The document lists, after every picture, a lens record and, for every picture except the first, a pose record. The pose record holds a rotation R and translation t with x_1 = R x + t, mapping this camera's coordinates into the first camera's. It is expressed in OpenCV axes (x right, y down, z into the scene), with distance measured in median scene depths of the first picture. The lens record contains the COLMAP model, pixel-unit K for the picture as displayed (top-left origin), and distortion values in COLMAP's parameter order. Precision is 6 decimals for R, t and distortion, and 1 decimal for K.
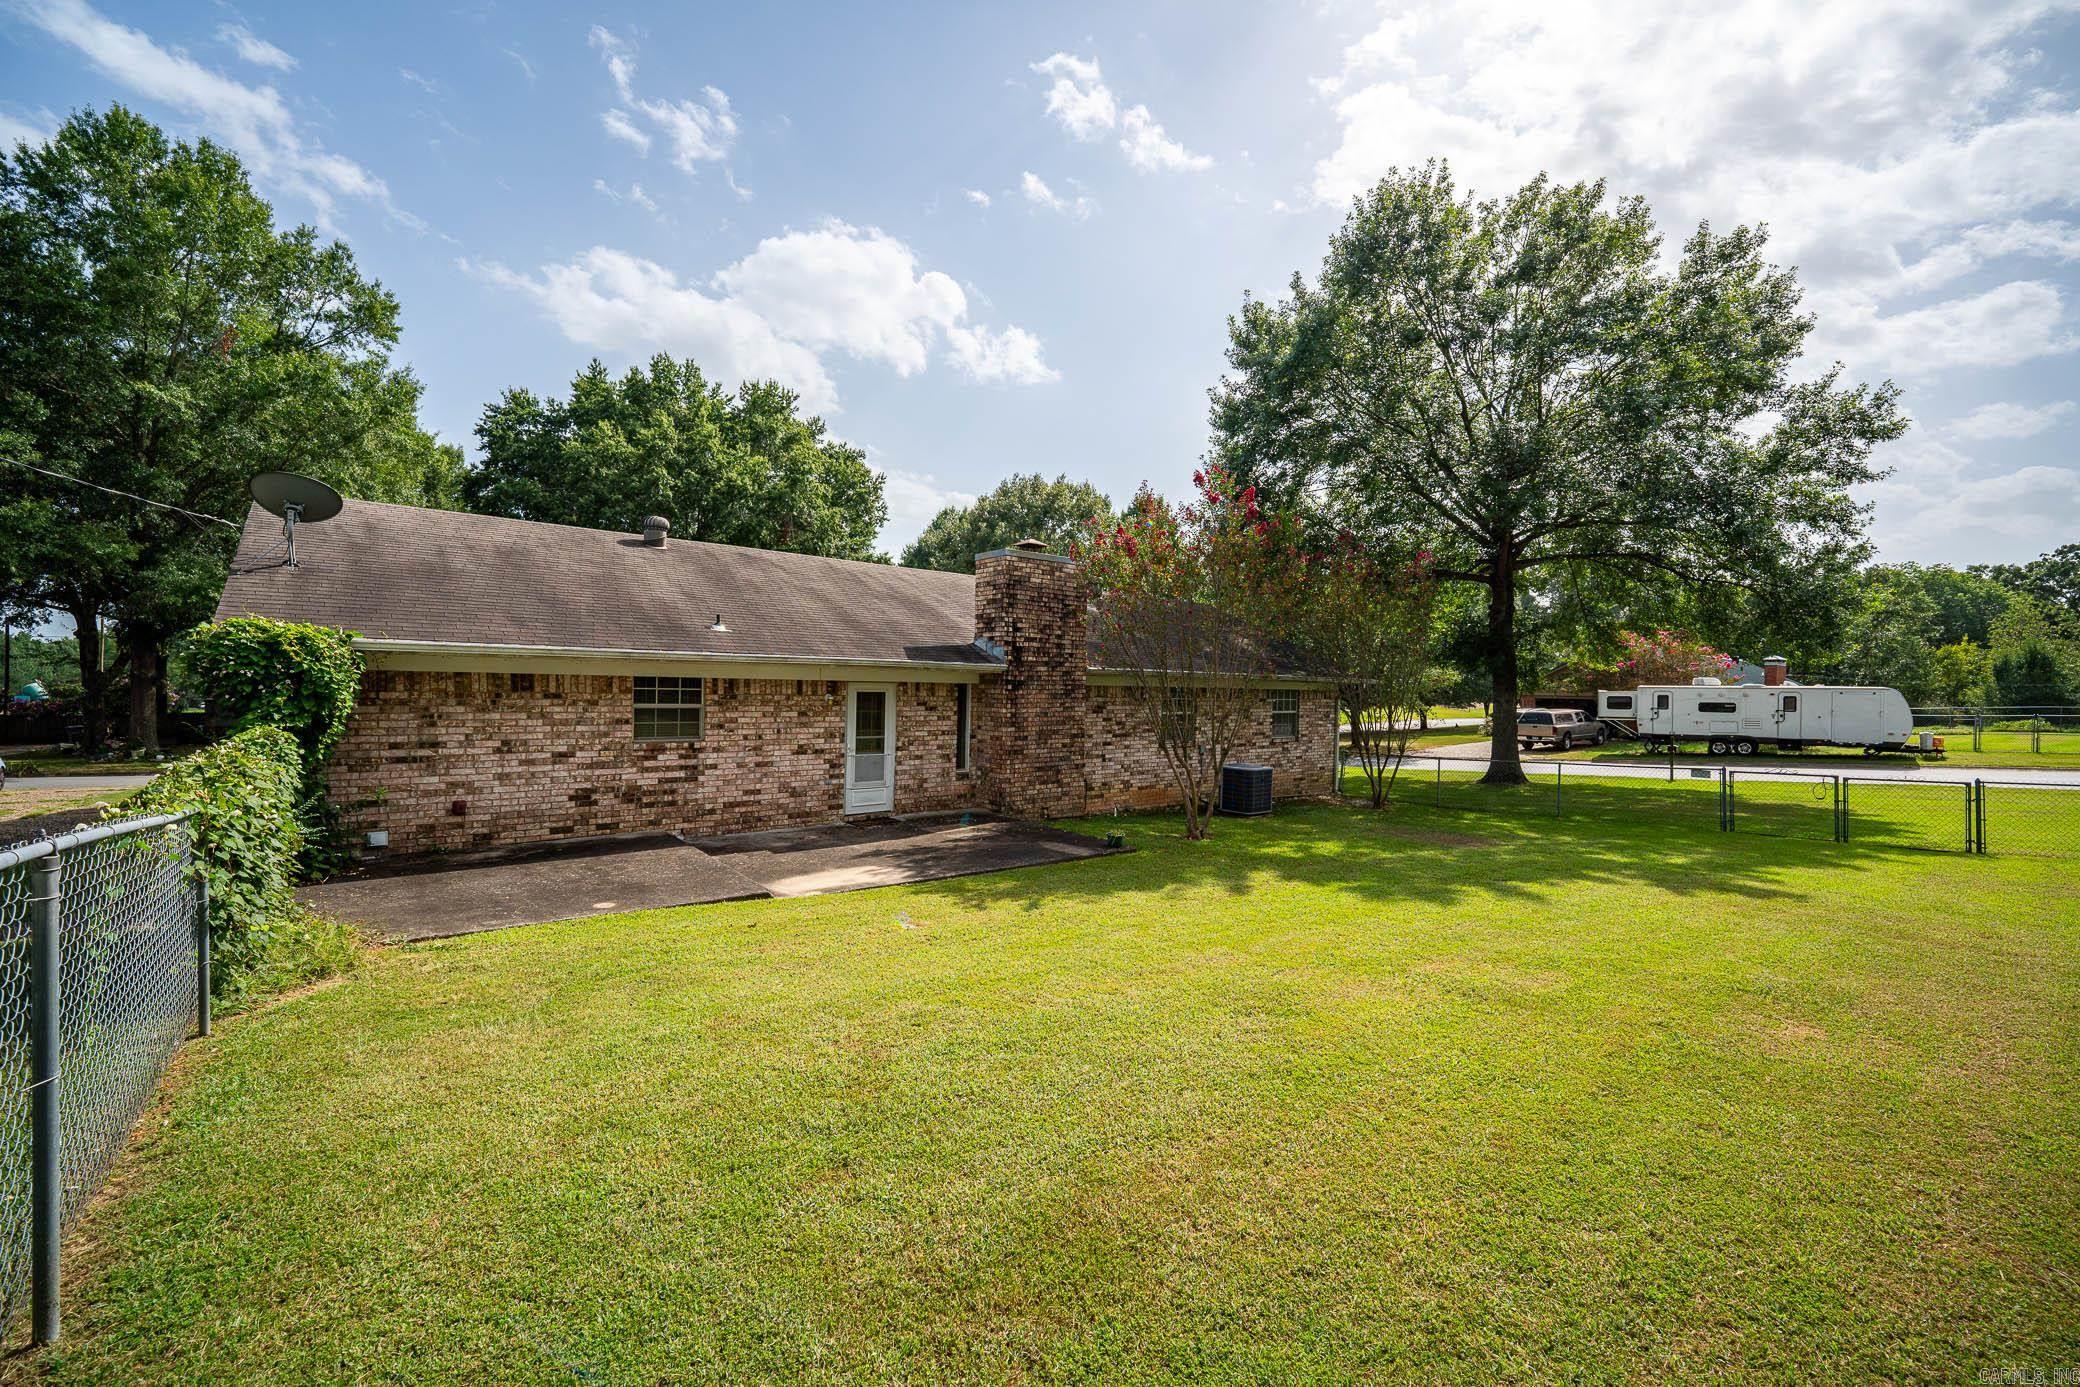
lens RADIAL K [[807.3, 0, 1040.0], [0, 807.3, 693.5], [0, 0, 1]] dist [0.000096, -0.000008]
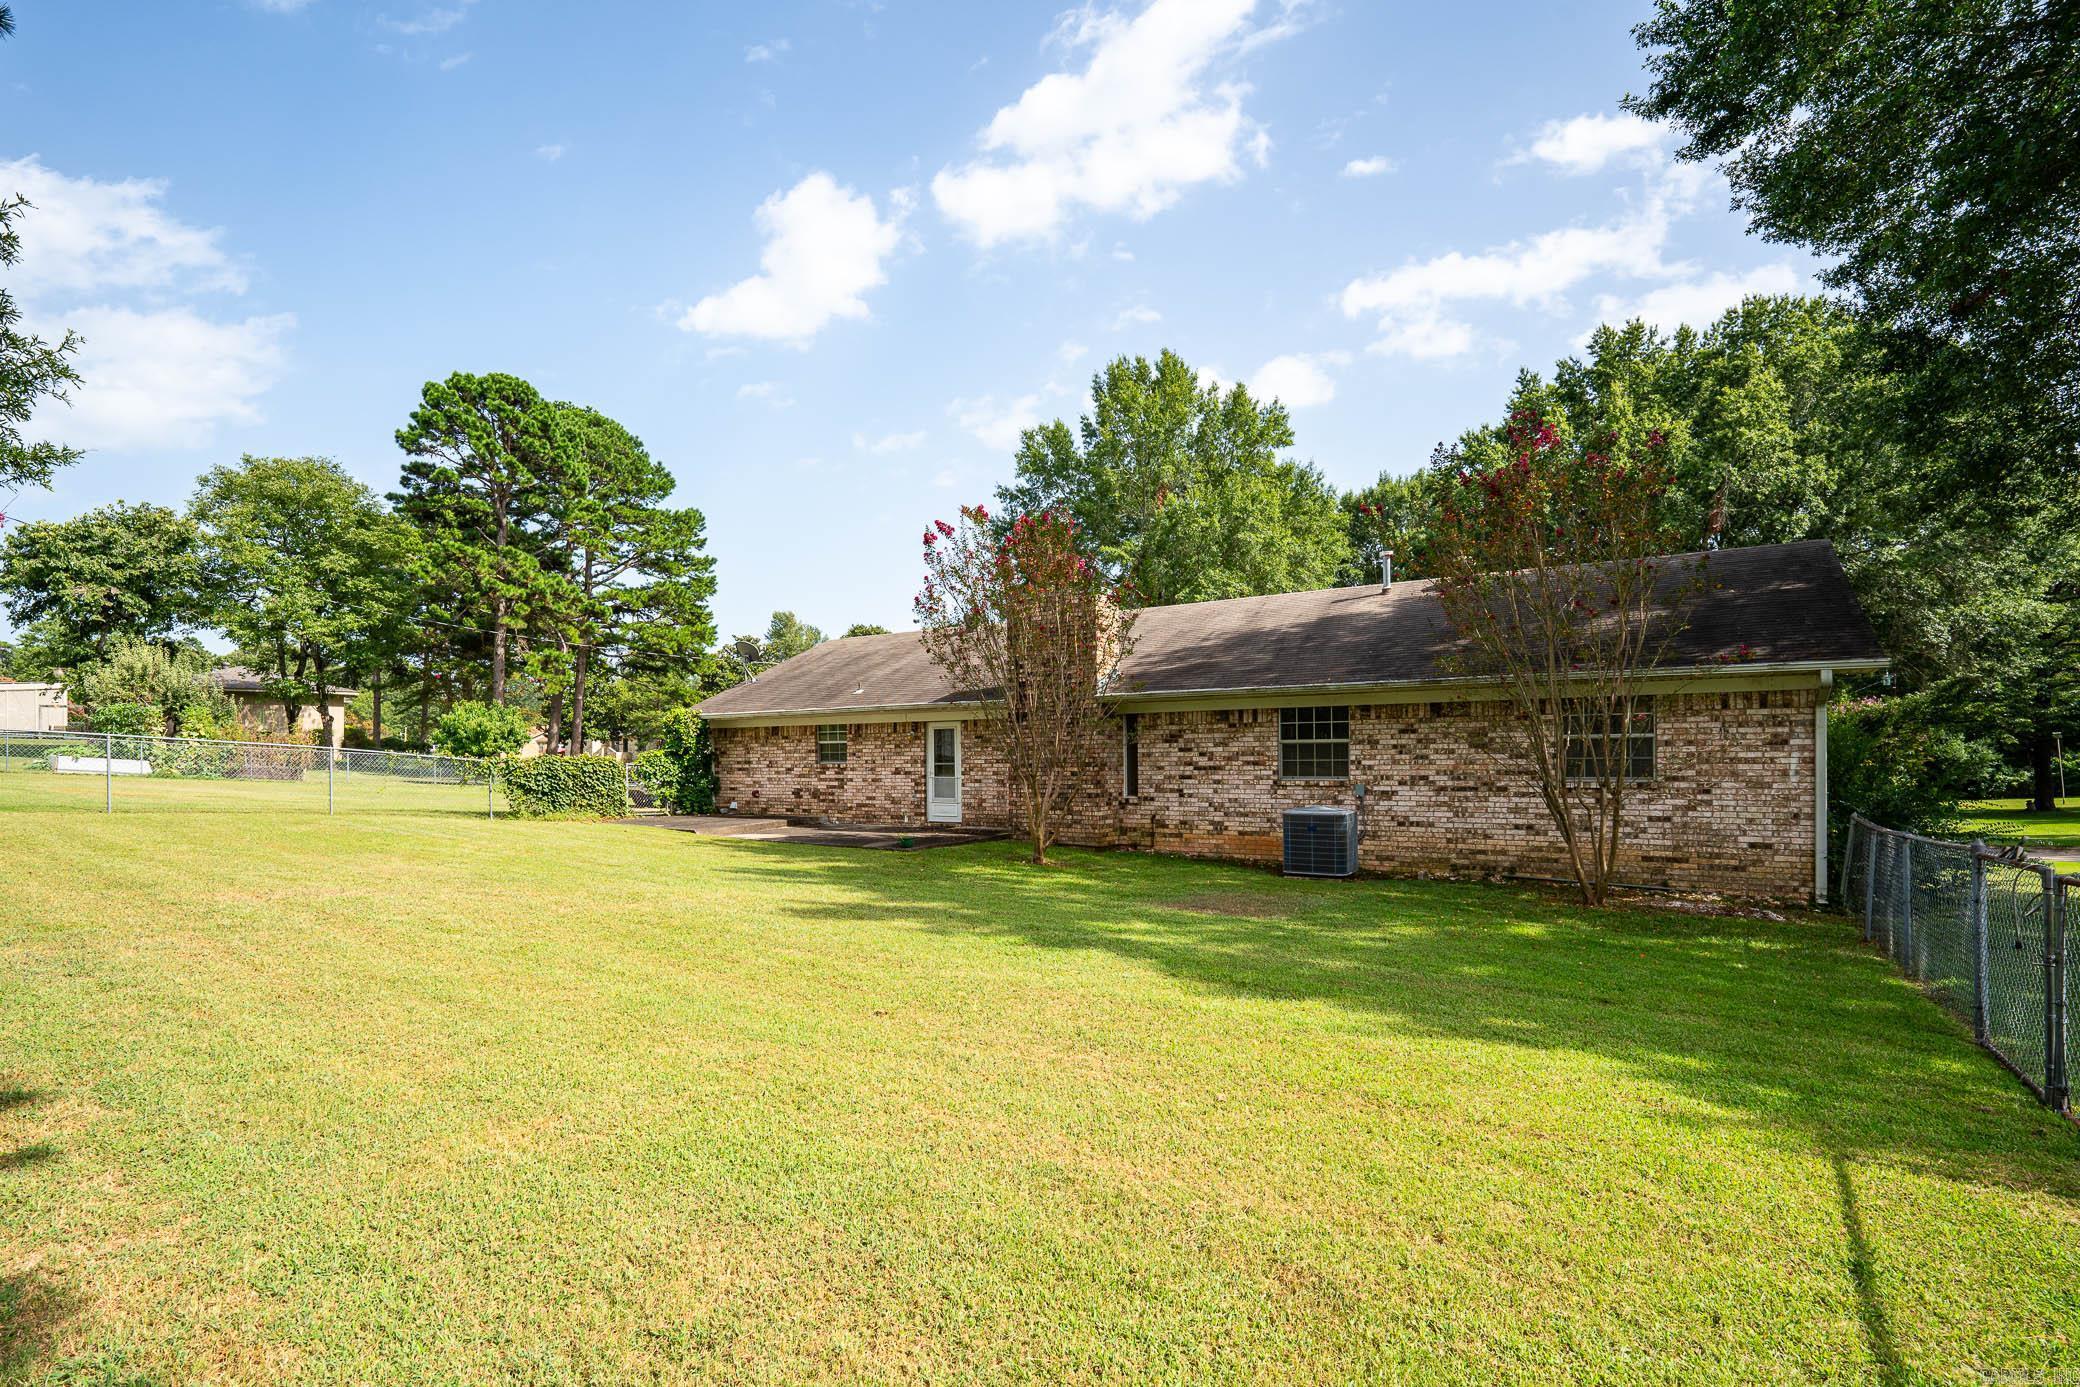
lens RADIAL K [[877.5, 0, 1038.8], [0, 877.5, 754.6], [0, 0, 1]] dist [0.000292, -0.000001]
pose [[0.354607, -0.001174, -0.935015, 1.196921], [0.027025, 0.999594, 0.008994, 0.031998], [0.934625, -0.028459, 0.354494, 0.662971]]
